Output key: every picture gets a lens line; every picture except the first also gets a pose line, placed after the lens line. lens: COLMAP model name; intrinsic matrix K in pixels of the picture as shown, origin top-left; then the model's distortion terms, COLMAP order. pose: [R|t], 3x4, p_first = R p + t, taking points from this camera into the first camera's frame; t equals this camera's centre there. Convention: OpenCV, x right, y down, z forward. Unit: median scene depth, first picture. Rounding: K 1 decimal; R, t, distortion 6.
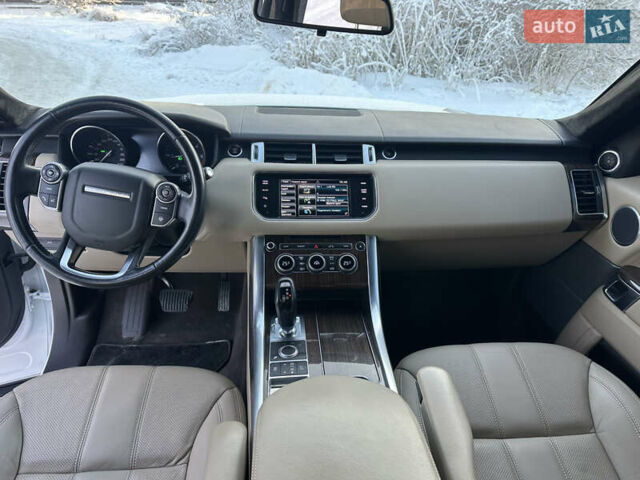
lens RADIAL K [[466.0, 0, 320.0], [0, 466.0, 240.0], [0, 0, 1]] dist [0.079709, -0.086625]
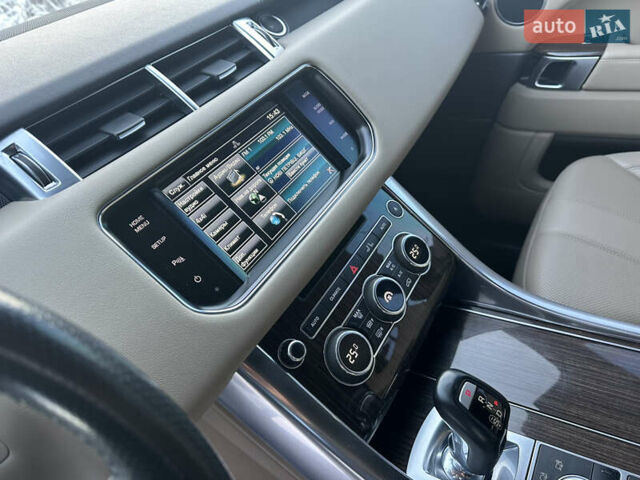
lens RADIAL K [[461.0, 0, 320.0], [0, 461.0, 240.0], [0, 0, 1]] dist [0.105554, -0.171815]
pose [[0.544875, -0.615087, 0.569894, -0.235352], [0.545610, 0.776158, 0.316052, -0.147816], [-0.636727, 0.138731, 0.758506, 0.683343]]
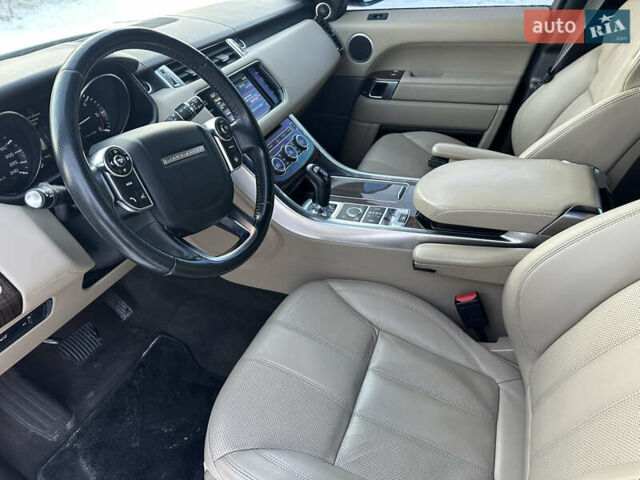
lens RADIAL K [[466.0, 0, 320.0], [0, 466.0, 240.0], [0, 0, 1]] dist [0.079709, -0.086625]
pose [[0.411449, -0.554421, 0.723414, -0.817900], [0.455180, 0.812637, 0.363913, -0.137637], [-0.789633, 0.179552, 0.586720, 0.344550]]
